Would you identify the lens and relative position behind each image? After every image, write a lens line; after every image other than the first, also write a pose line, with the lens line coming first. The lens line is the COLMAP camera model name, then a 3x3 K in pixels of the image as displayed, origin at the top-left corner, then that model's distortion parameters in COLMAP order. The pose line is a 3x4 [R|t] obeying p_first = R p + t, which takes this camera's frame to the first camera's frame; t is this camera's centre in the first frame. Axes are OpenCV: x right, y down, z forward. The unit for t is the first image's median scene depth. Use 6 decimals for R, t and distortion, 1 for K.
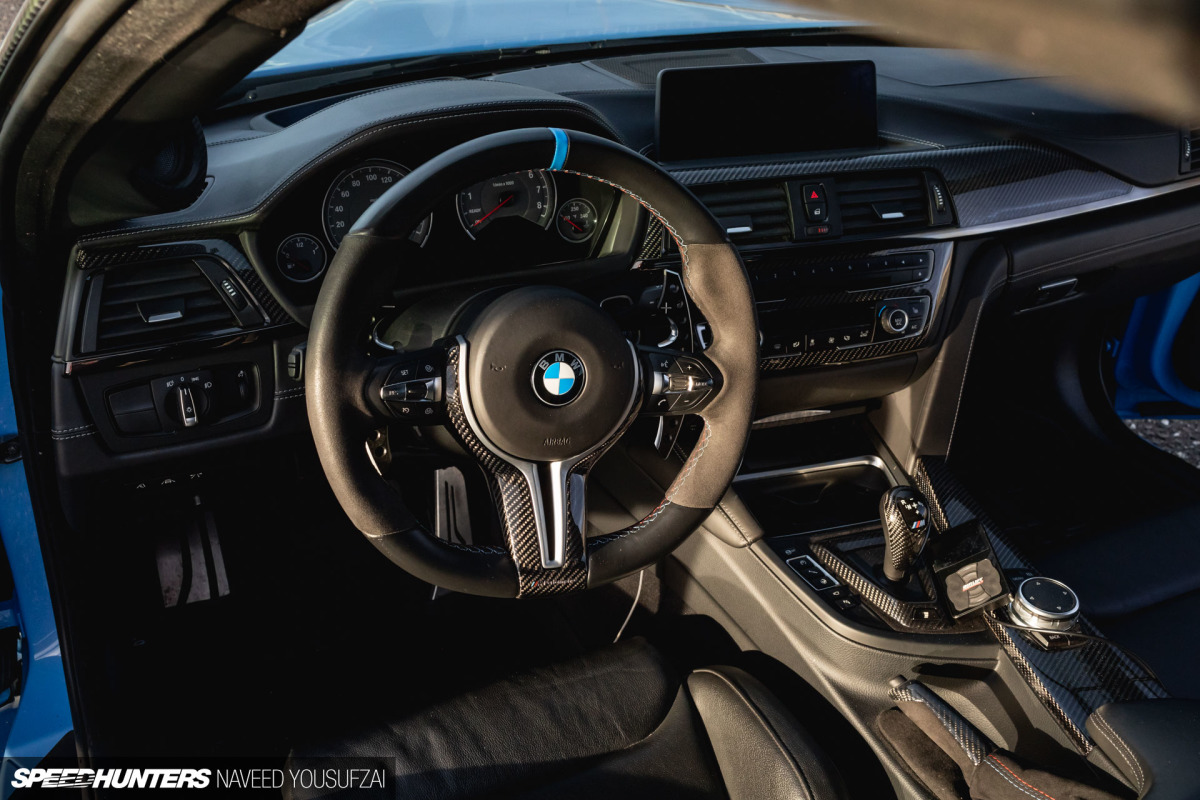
lens RADIAL K [[1224.3, 0, 600.0], [0, 1224.3, 400.0], [0, 0, 1]] dist [0.002470, -0.007471]
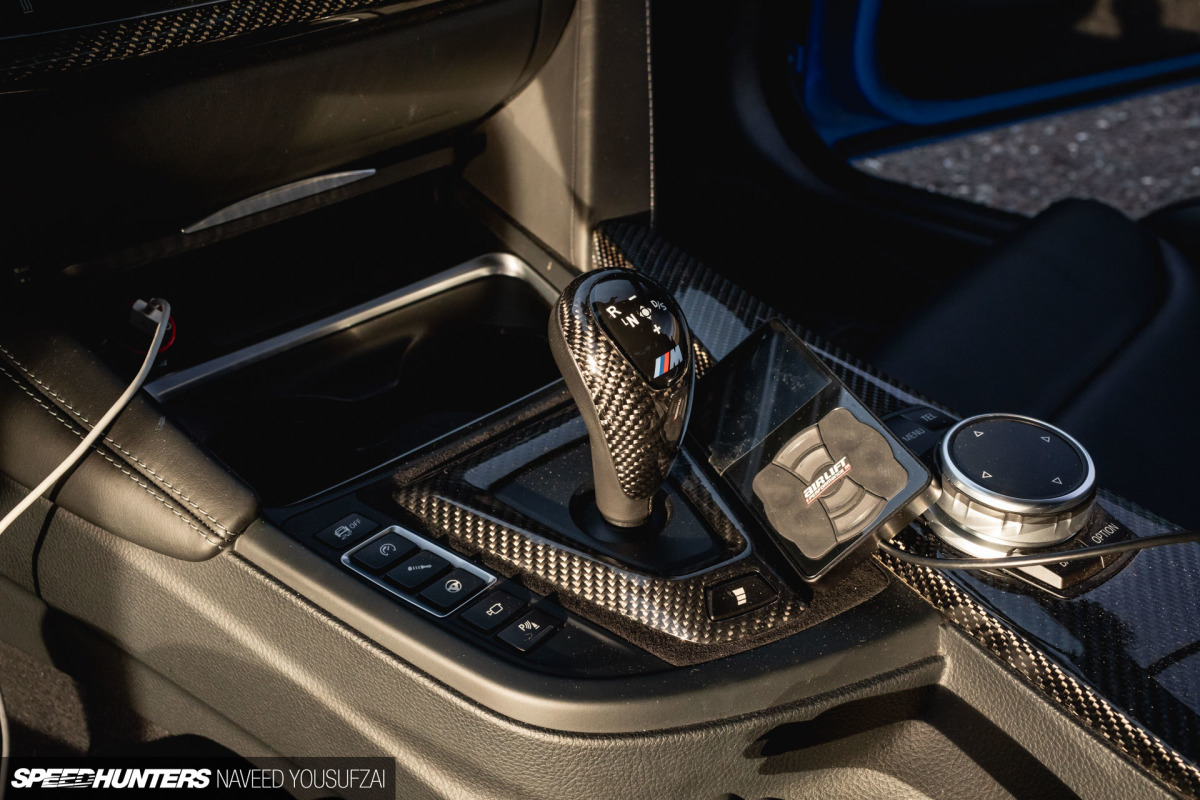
lens RADIAL K [[1224.3, 0, 600.0], [0, 1224.3, 400.0], [0, 0, 1]] dist [0.002470, -0.007471]
pose [[0.922318, -0.257870, 0.287807, 0.133493], [0.237222, 0.965755, 0.105087, 0.068147], [-0.305049, -0.028649, 0.951906, 0.648916]]
